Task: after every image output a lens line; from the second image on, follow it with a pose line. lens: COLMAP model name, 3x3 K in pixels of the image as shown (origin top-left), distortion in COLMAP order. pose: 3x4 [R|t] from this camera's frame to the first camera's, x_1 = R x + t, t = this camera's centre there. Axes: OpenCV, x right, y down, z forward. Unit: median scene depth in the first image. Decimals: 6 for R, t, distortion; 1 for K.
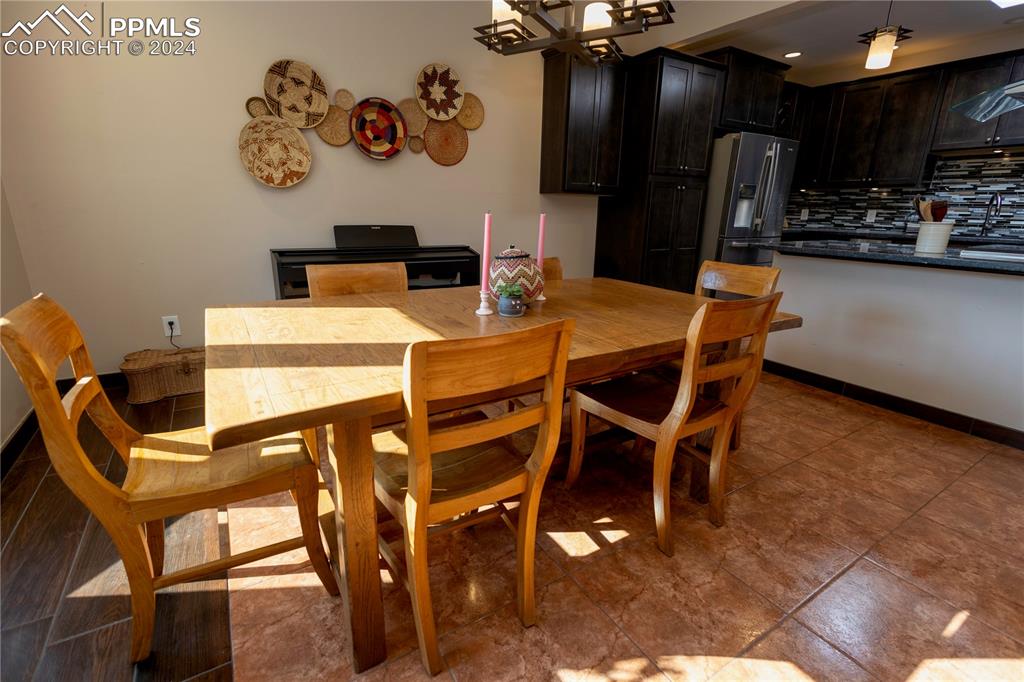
lens RADIAL K [[465.8, 0, 514.3], [0, 465.8, 340.8], [0, 0, 1]] dist [0.005755, -0.002293]
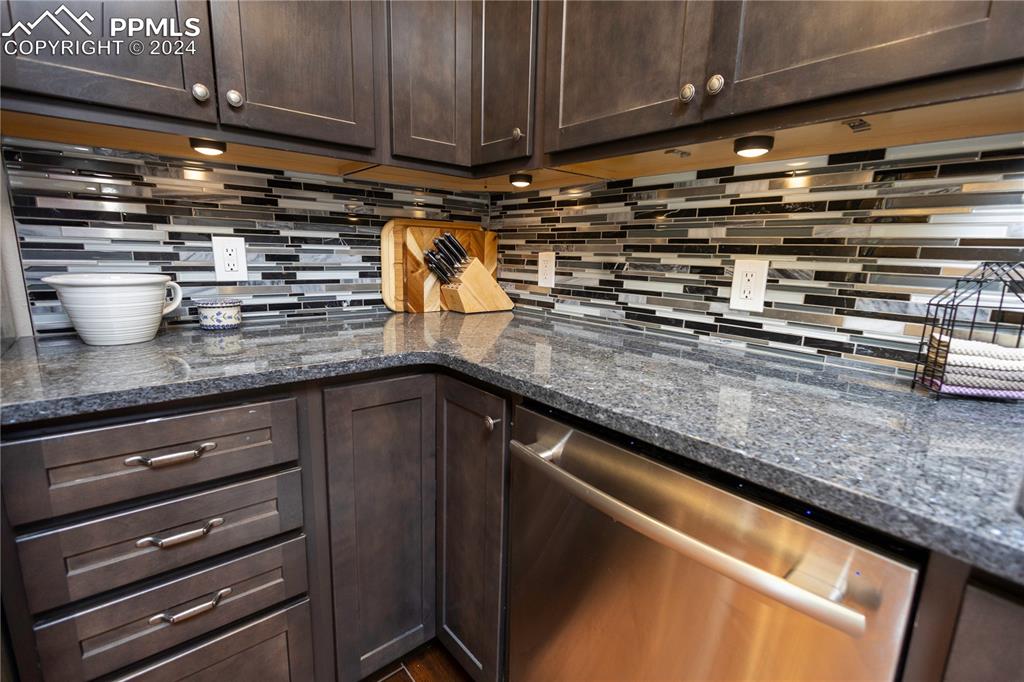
lens RADIAL K [[465.8, 0, 513.5], [0, 465.8, 343.1], [0, 0, 1]] dist [0.005755, -0.002293]
pose [[0.989230, -0.024093, 0.144373, 0.778846], [0.035249, 0.996544, -0.075220, -0.283807], [-0.142062, 0.079499, 0.986660, 1.002736]]
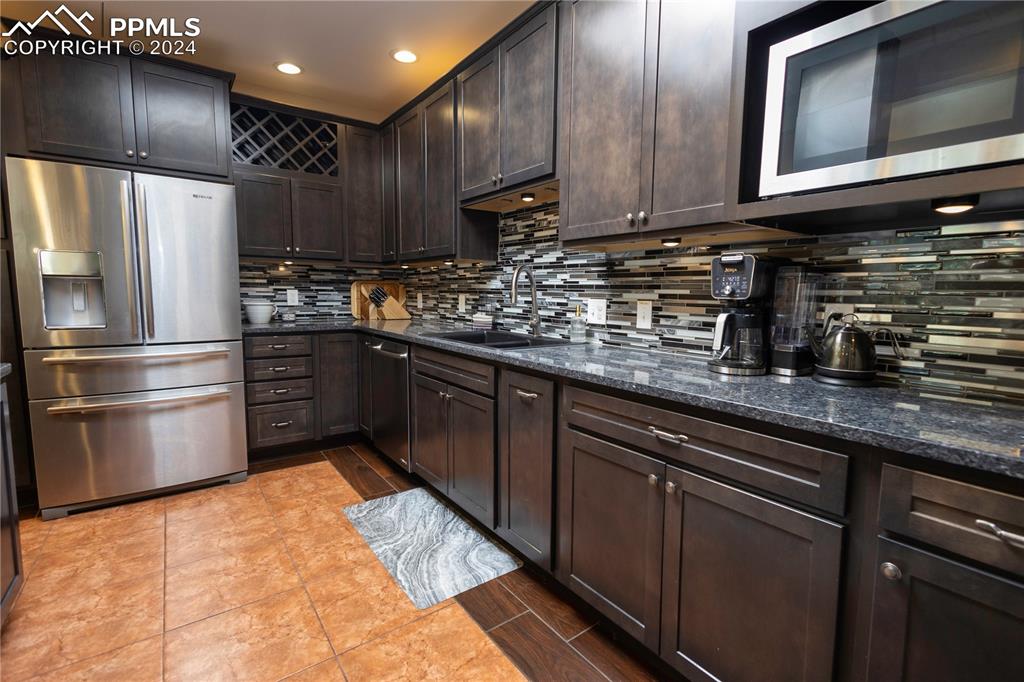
lens RADIAL K [[465.8, 0, 512.1], [0, 465.8, 341.9], [0, 0, 1]] dist [0.005755, -0.002293]
pose [[0.996982, -0.016661, 0.075820, 0.982611], [0.029087, 0.985719, -0.165869, -0.128806], [-0.071974, 0.167574, 0.983229, 0.450842]]
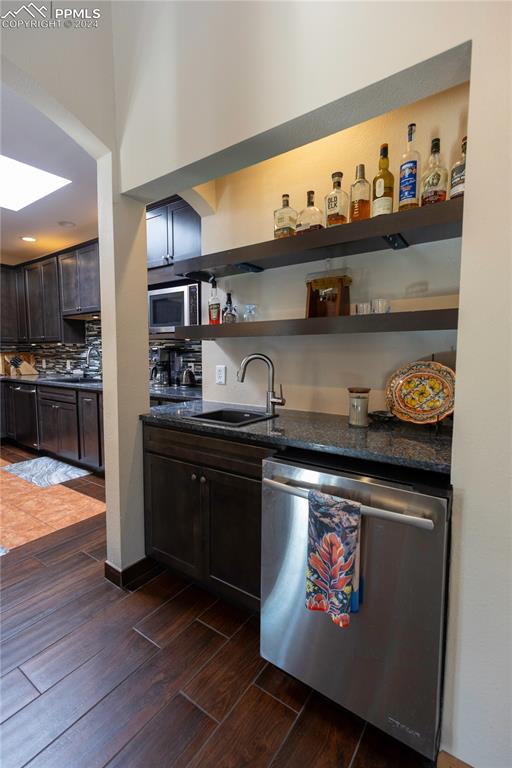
lens RADIAL K [[349.4, 0, 254.7], [0, 349.4, 385.8], [0, 0, 1]] dist [0.005755, -0.002293]
pose [[0.918969, -0.049482, 0.391212, 1.069940], [0.121004, 0.979618, -0.160335, -0.001600], [-0.375305, 0.194681, 0.906226, -0.032492]]
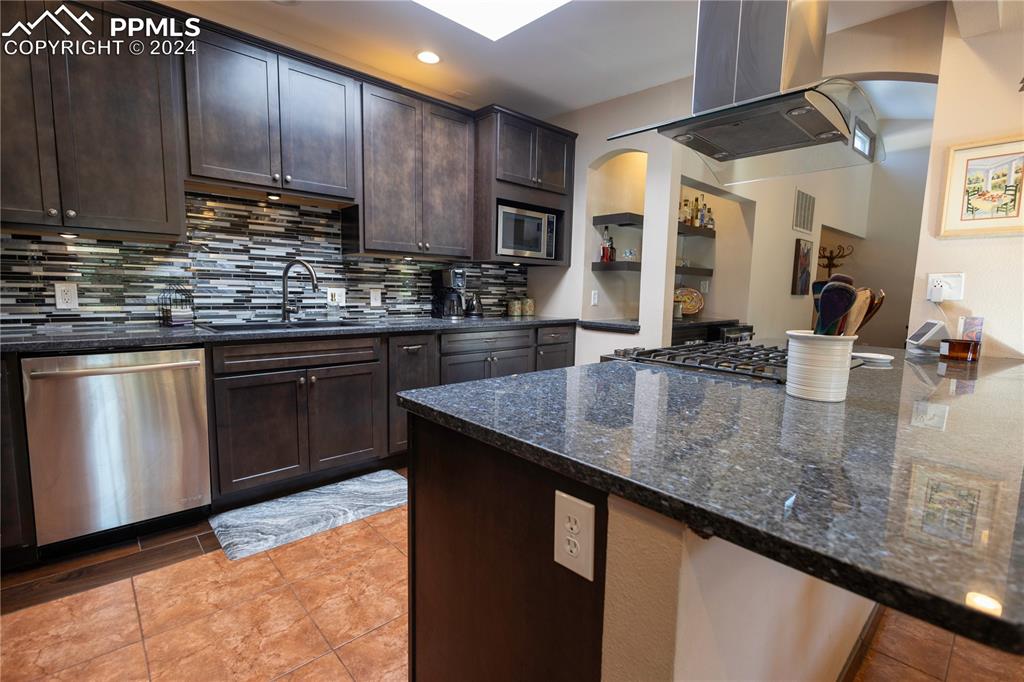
lens RADIAL K [[465.8, 0, 520.3], [0, 465.8, 346.2], [0, 0, 1]] dist [0.005755, -0.002293]
pose [[-0.193367, -0.147361, 0.969997, 0.303217], [0.242732, 0.950737, 0.192823, -0.253426], [-0.950626, 0.272735, -0.148072, 0.837775]]
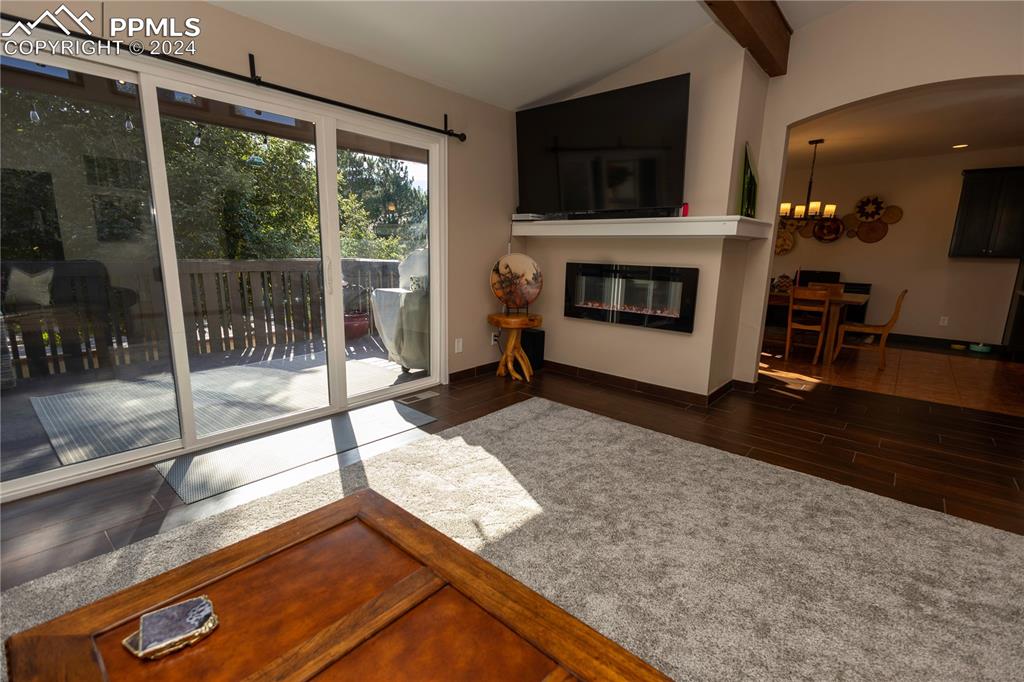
lens RADIAL K [[465.8, 0, 510.4], [0, 465.8, 343.5], [0, 0, 1]] dist [0.005755, -0.002293]
pose [[0.292297, 0.178419, -0.939537, 1.116546], [-0.278110, 0.955841, 0.094993, 0.216367], [0.914996, 0.233528, 0.329009, -0.769395]]
